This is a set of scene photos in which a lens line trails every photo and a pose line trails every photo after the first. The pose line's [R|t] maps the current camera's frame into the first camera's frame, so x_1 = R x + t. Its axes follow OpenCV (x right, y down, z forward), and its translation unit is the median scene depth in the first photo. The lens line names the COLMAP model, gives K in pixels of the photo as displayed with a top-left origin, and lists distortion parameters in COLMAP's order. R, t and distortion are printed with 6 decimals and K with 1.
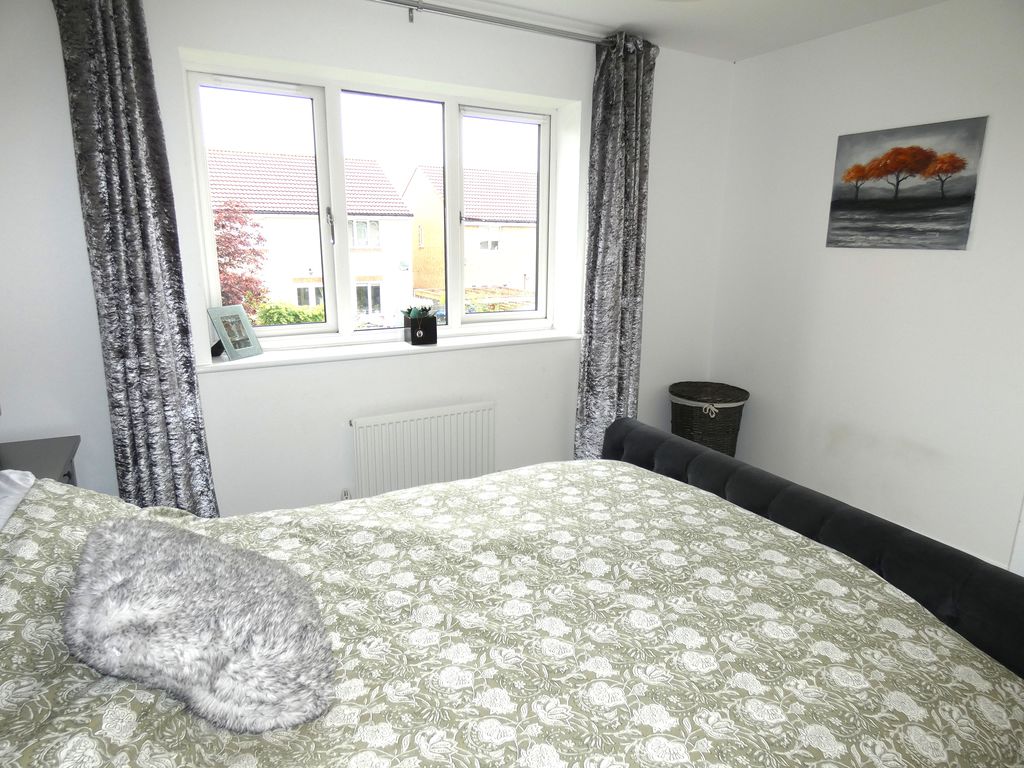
lens RADIAL K [[617.7, 0, 512.0], [0, 617.7, 384.0], [0, 0, 1]] dist [-0.004129, 0.000901]
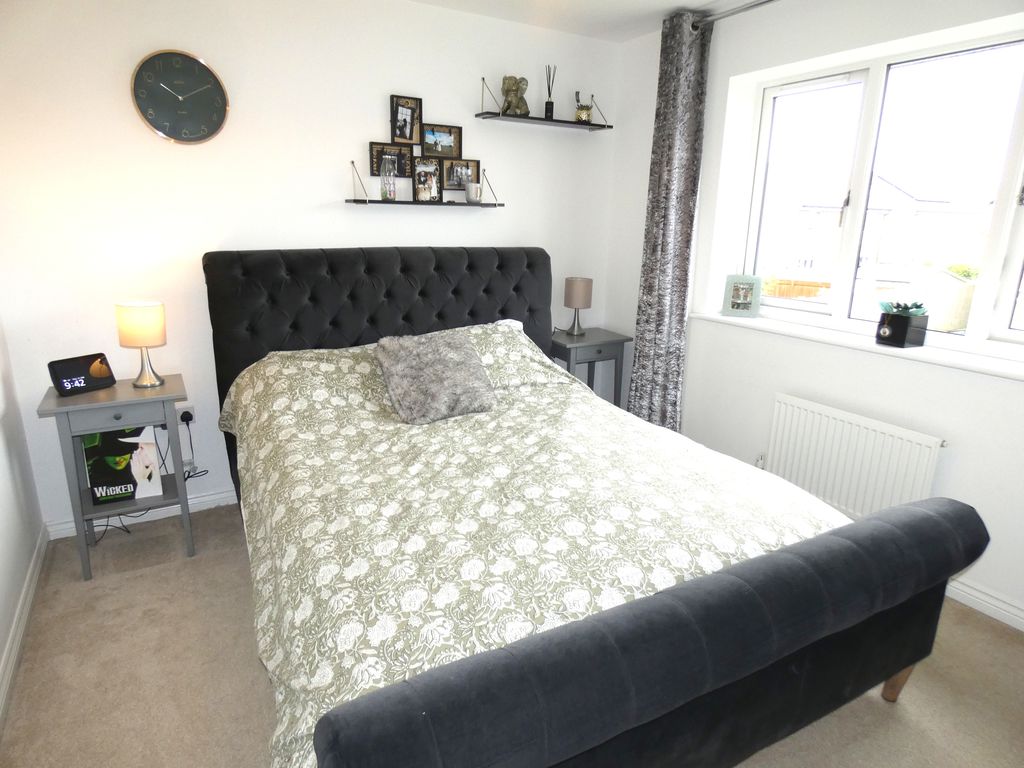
lens RADIAL K [[617.7, 0, 512.0], [0, 617.7, 384.0], [0, 0, 1]] dist [-0.004129, 0.000901]
pose [[0.026857, 0.255724, -0.966377, 0.846018], [-0.253361, 0.936901, 0.240883, -0.108322], [0.966999, 0.238373, 0.089953, 0.523525]]
